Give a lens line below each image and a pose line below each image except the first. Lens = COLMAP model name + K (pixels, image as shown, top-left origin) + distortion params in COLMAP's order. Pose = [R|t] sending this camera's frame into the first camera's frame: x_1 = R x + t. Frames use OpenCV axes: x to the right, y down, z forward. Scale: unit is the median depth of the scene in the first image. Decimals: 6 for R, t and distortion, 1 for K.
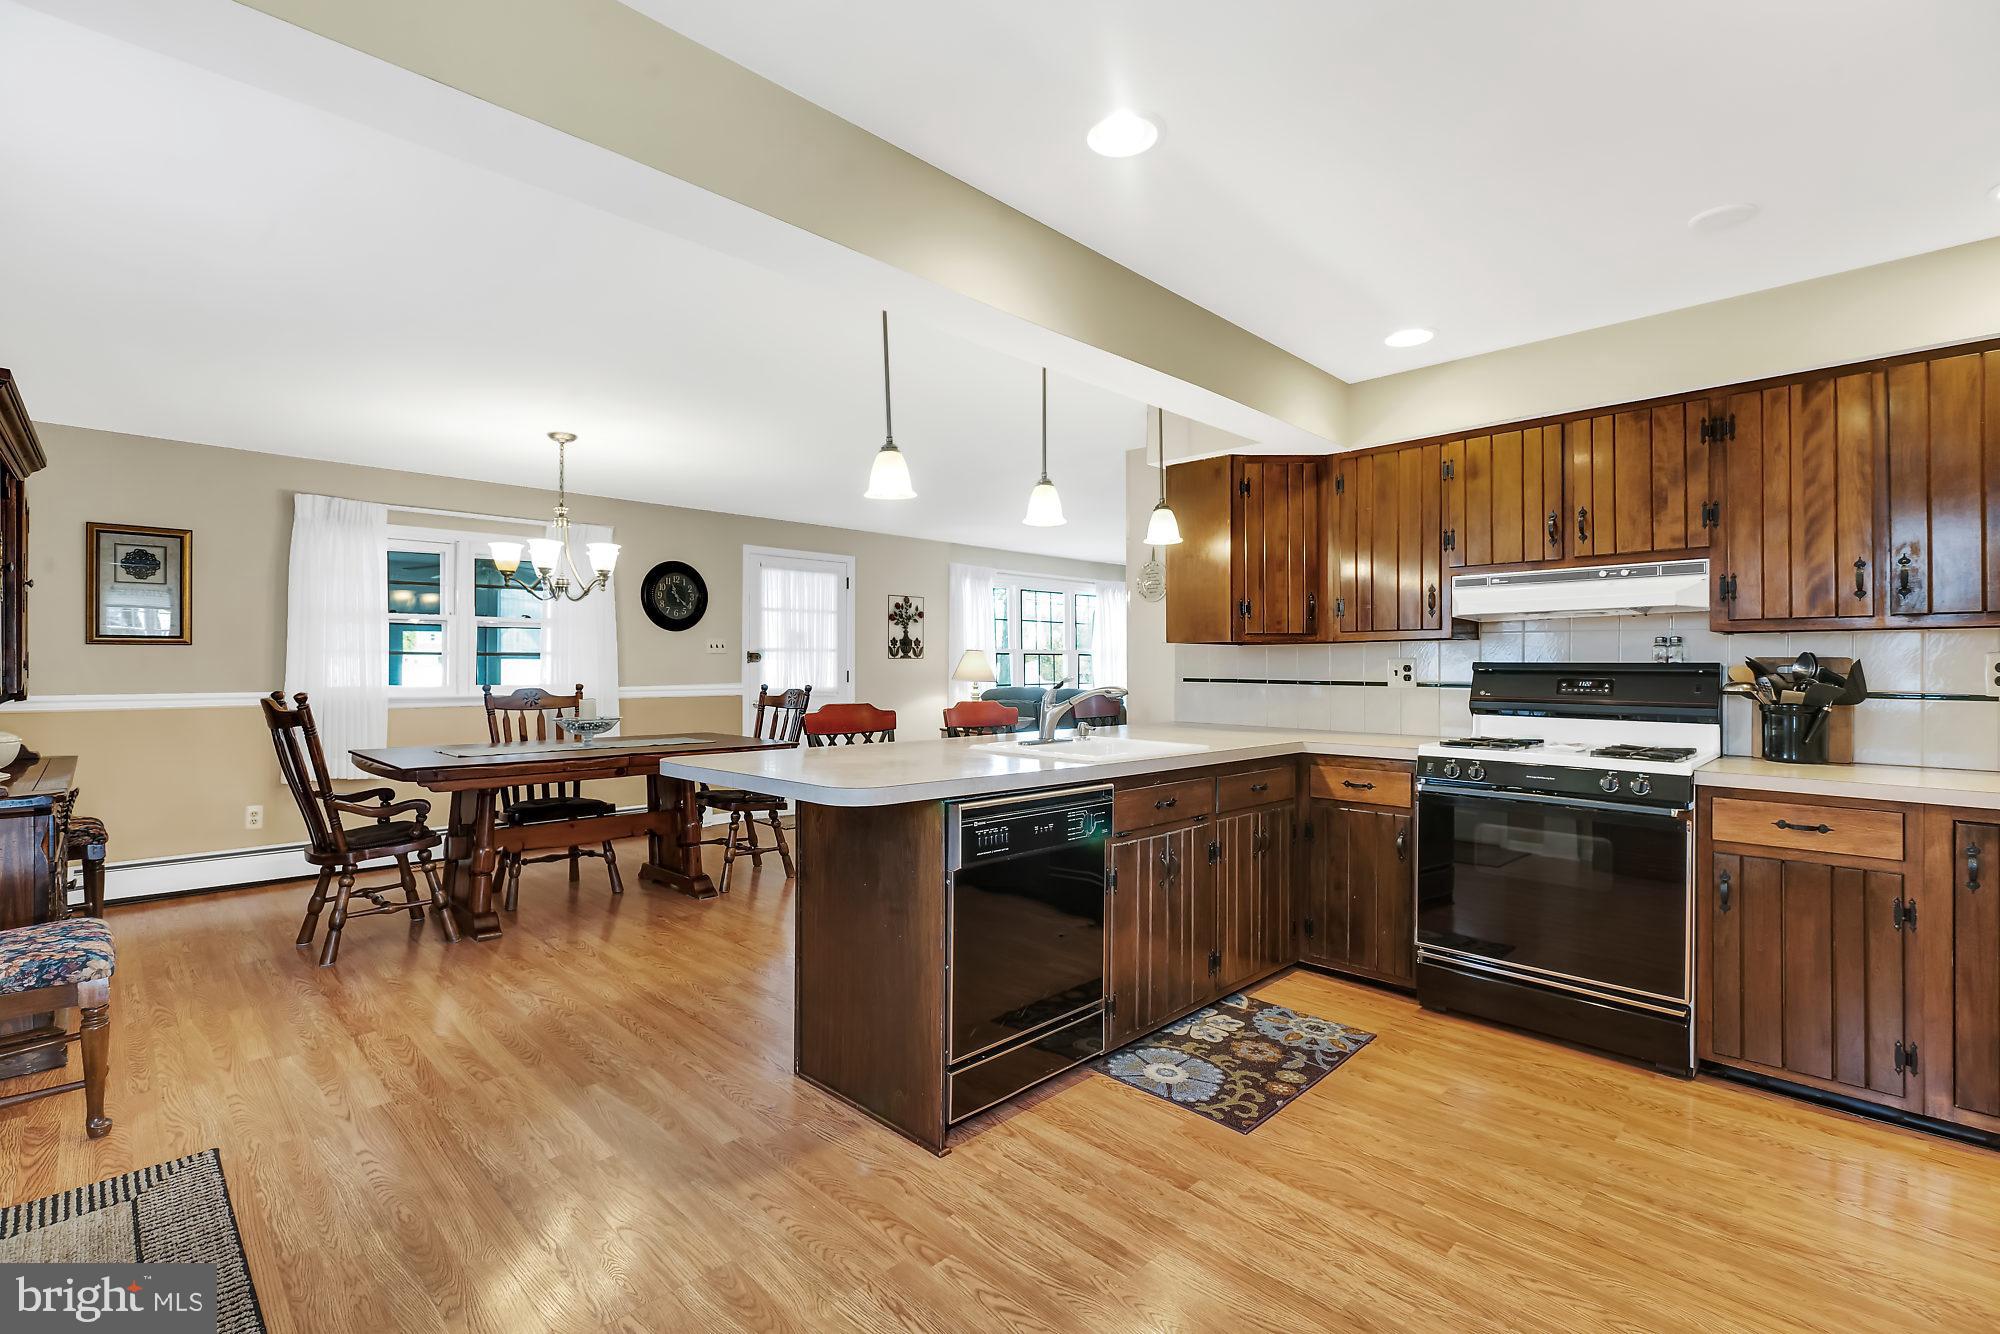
lens RADIAL K [[900.6, 0, 1000.0], [0, 900.6, 667.0], [0, 0, 1]] dist [-0.000986, 0.000023]
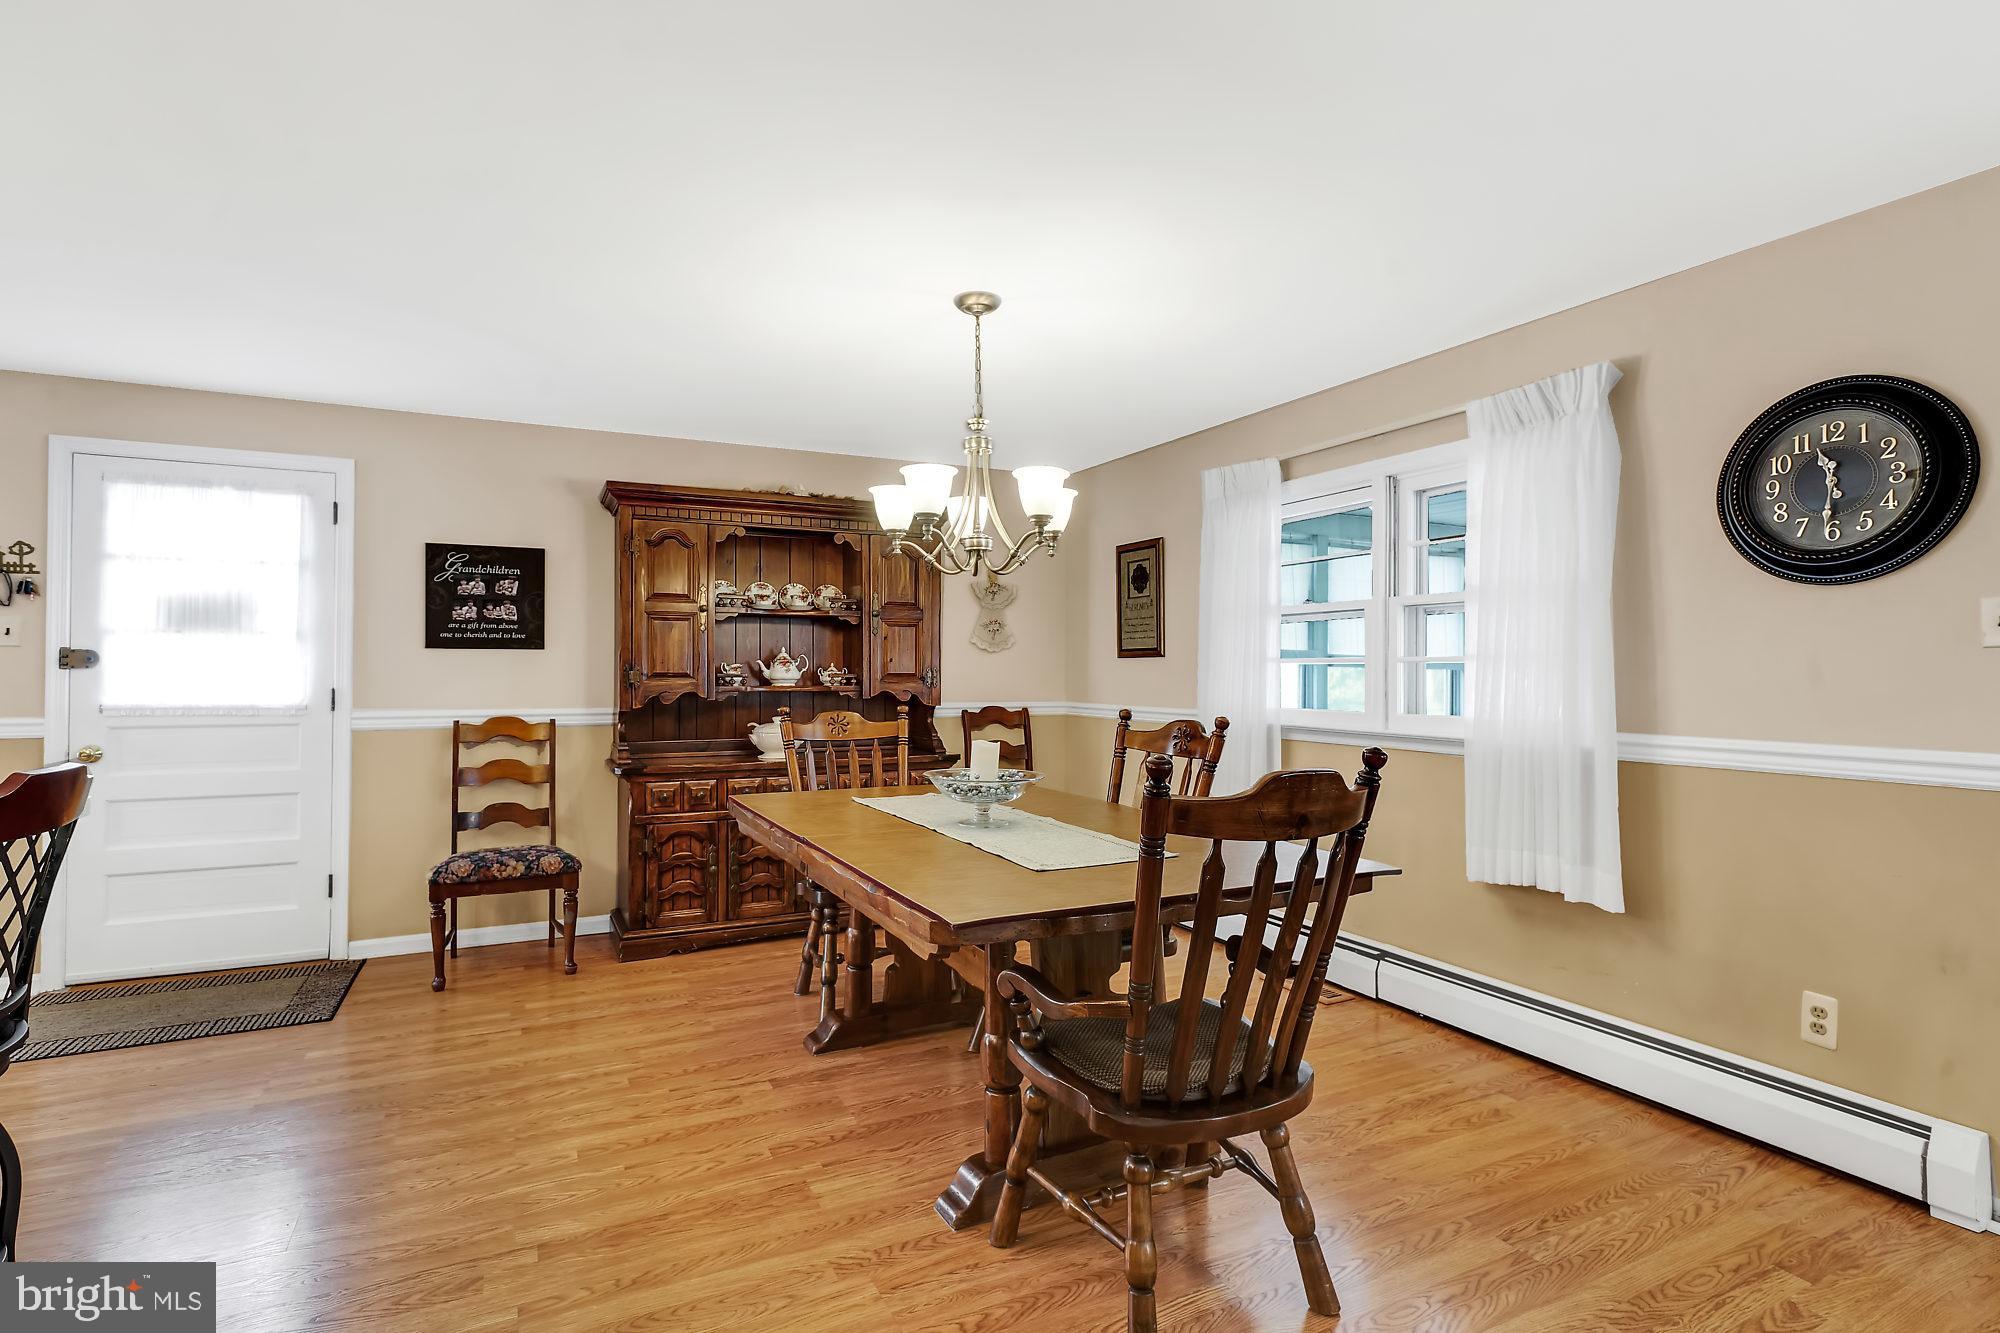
lens RADIAL K [[926.7, 0, 991.6], [0, 926.7, 680.7], [0, 0, 1]] dist [-0.002425, -0.000106]
pose [[-0.286609, 0.002338, -0.958045, 0.151224], [-0.007358, 0.999962, 0.004642, -0.003664], [0.958019, 0.008380, -0.286581, 1.756514]]
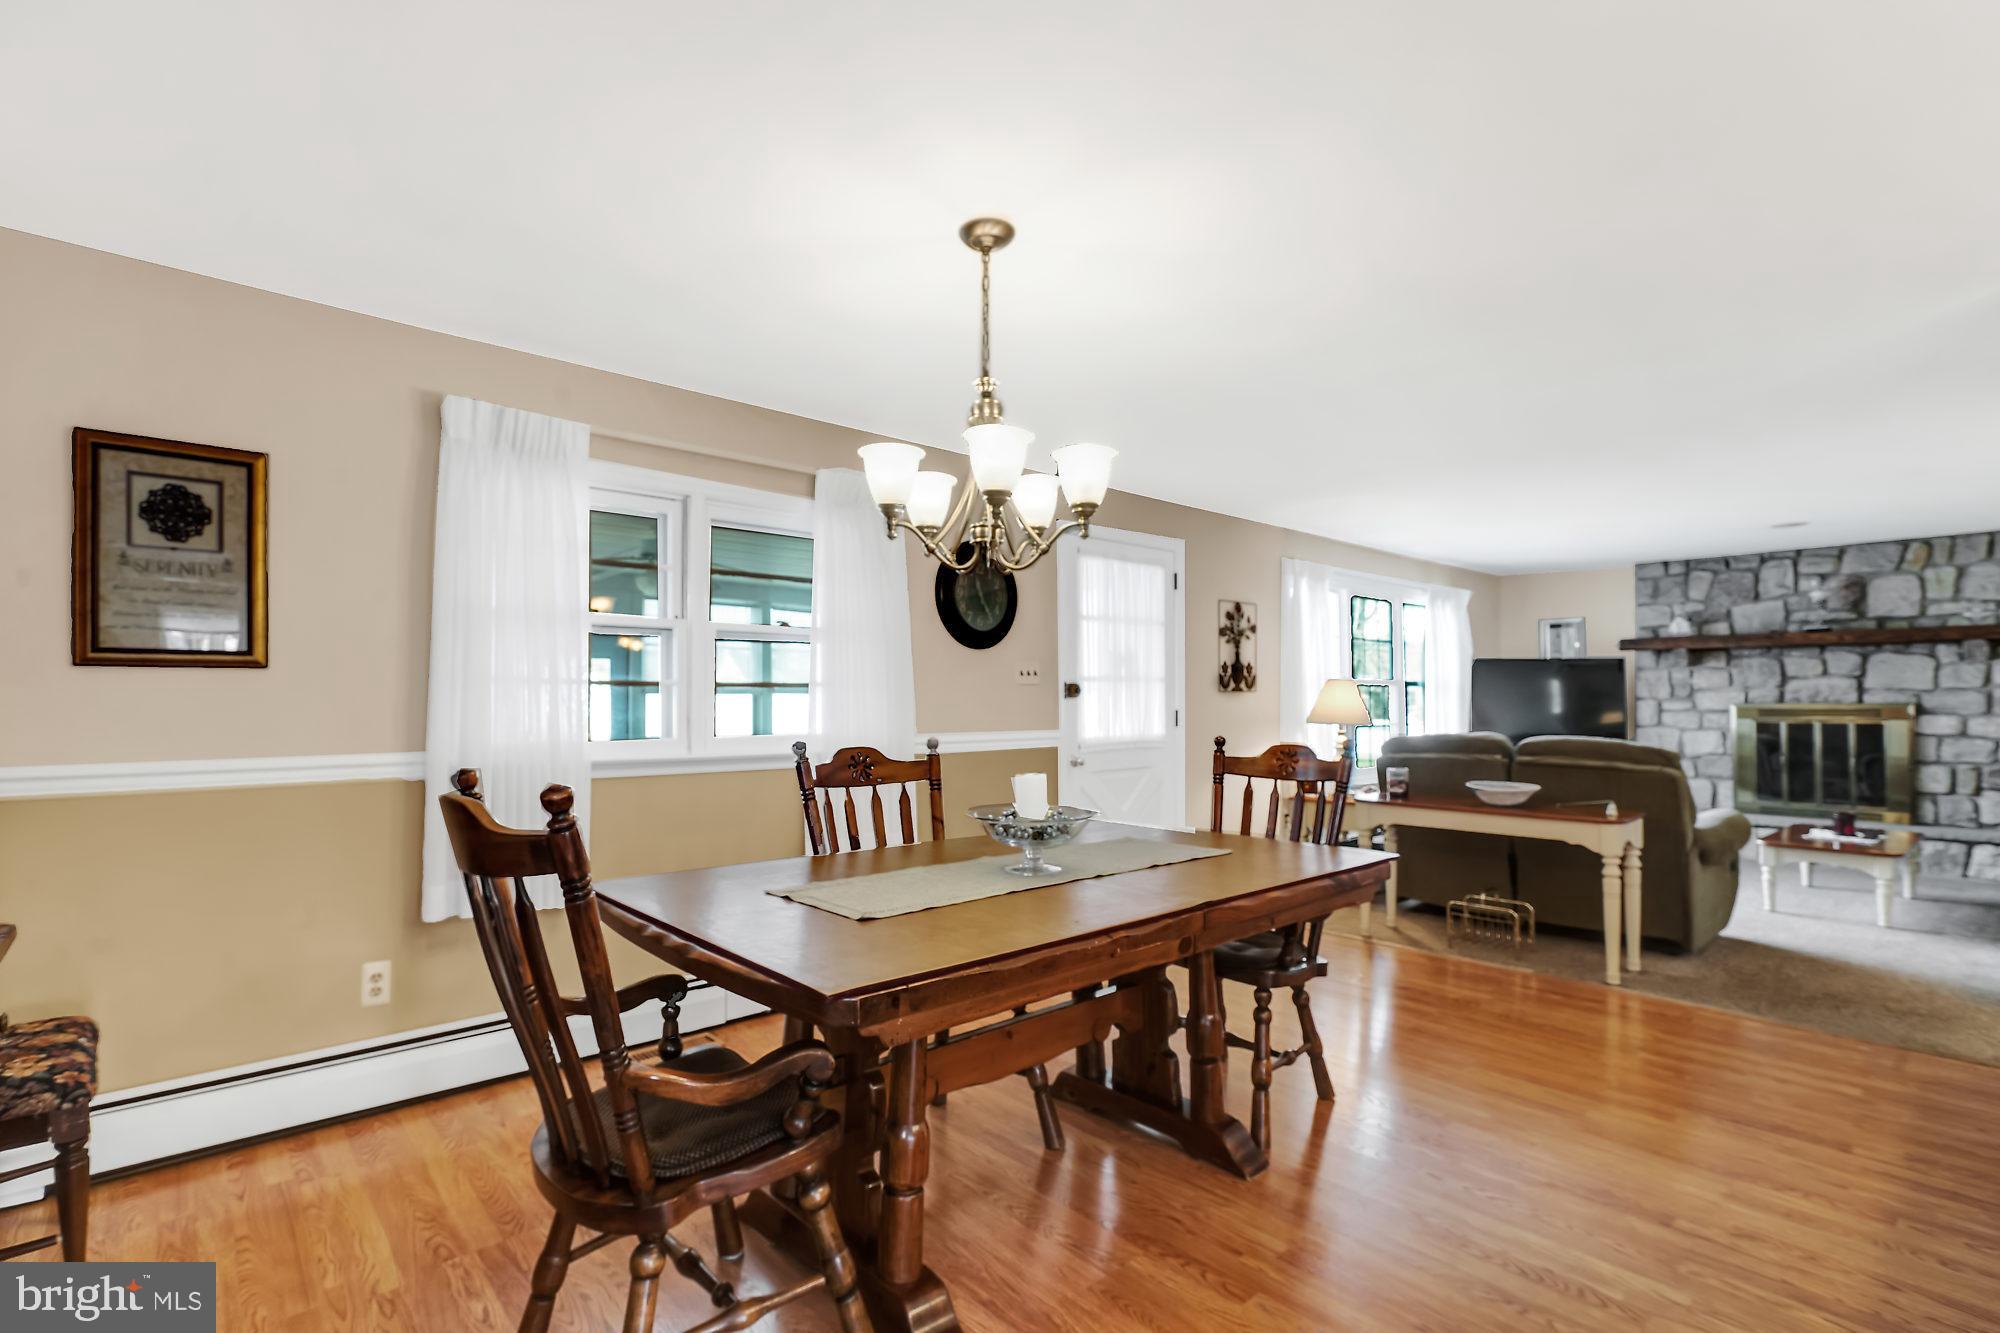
lens RADIAL K [[926.0, 0, 989.4], [0, 926.0, 699.1], [0, 0, 1]] dist [-0.002049, 0.000681]
pose [[0.997696, -0.003322, -0.067765, -0.691770], [0.003087, 0.999989, -0.003569, -0.004947], [0.067776, 0.003351, 0.997695, 0.767339]]
